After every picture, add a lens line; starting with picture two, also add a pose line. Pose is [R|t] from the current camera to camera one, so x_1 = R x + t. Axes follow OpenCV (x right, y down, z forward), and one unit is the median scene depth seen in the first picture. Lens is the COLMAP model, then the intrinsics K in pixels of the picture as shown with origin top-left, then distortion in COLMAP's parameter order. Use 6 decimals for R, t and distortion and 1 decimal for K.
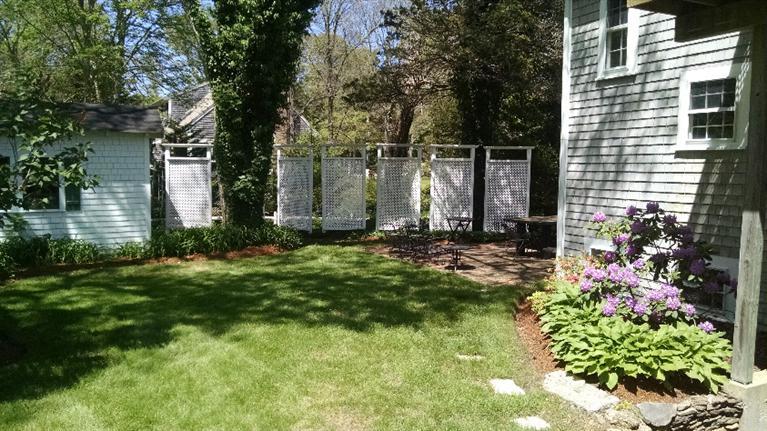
lens RADIAL K [[501.2, 0, 383.0], [0, 501.2, 234.2], [0, 0, 1]] dist [0.001910, 0.000954]
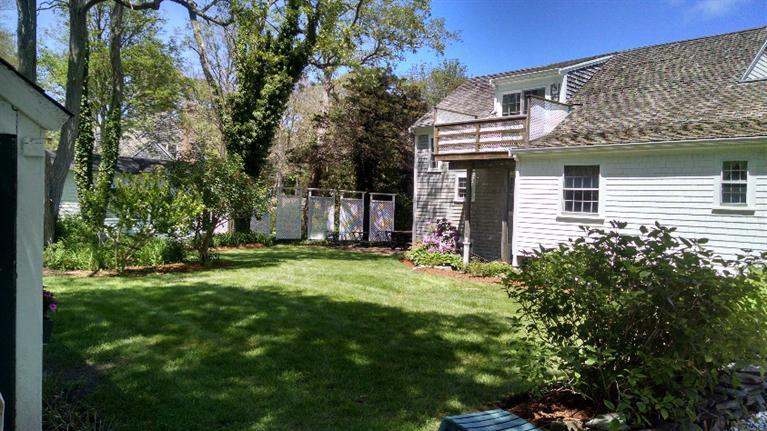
lens RADIAL K [[501.2, 0, 383.0], [0, 501.2, 234.2], [0, 0, 1]] dist [0.001910, 0.000954]
pose [[0.952692, 0.017864, 0.303411, -0.295700], [0.003232, 0.997619, -0.068883, 0.096412], [-0.303920, 0.066605, 0.950367, -0.709425]]
